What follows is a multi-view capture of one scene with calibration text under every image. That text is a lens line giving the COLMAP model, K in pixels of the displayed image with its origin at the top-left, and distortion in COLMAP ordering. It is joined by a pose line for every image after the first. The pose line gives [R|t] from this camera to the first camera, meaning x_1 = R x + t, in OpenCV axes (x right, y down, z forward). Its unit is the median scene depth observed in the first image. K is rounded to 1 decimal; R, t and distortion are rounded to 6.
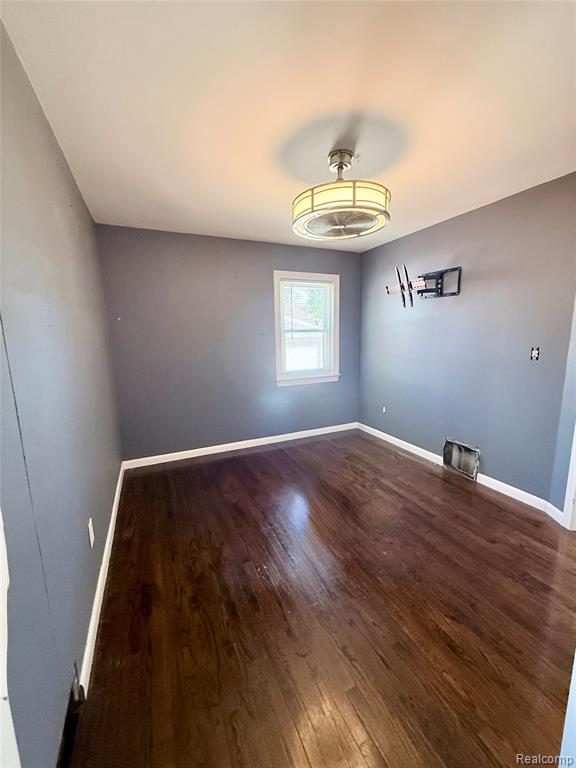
lens RADIAL K [[306.0, 0, 288.8], [0, 306.0, 380.4], [0, 0, 1]] dist [-0.003289, -0.000133]
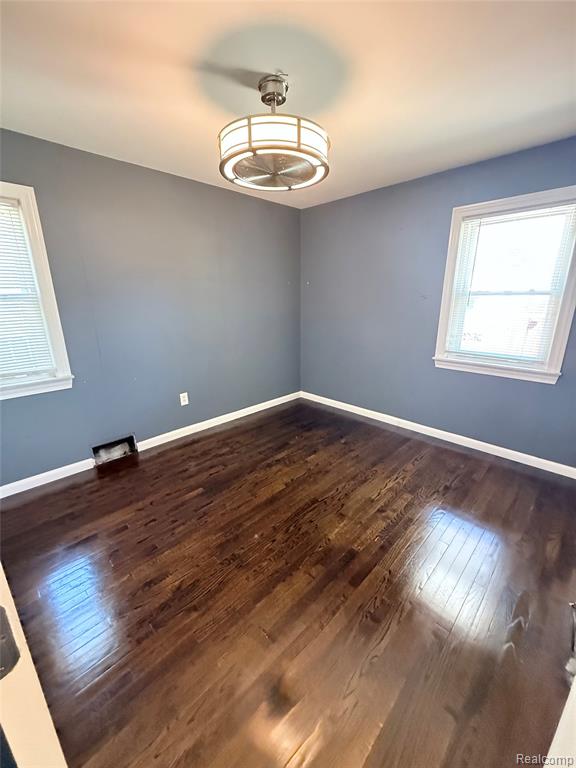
lens RADIAL K [[306.0, 0, 295.3], [0, 306.0, 381.9], [0, 0, 1]] dist [-0.003289, -0.000133]
pose [[0.336951, 0.259770, -0.904977, 0.740450], [-0.134297, 0.964617, 0.226887, -0.095100], [0.931895, 0.045086, 0.359915, 0.499005]]
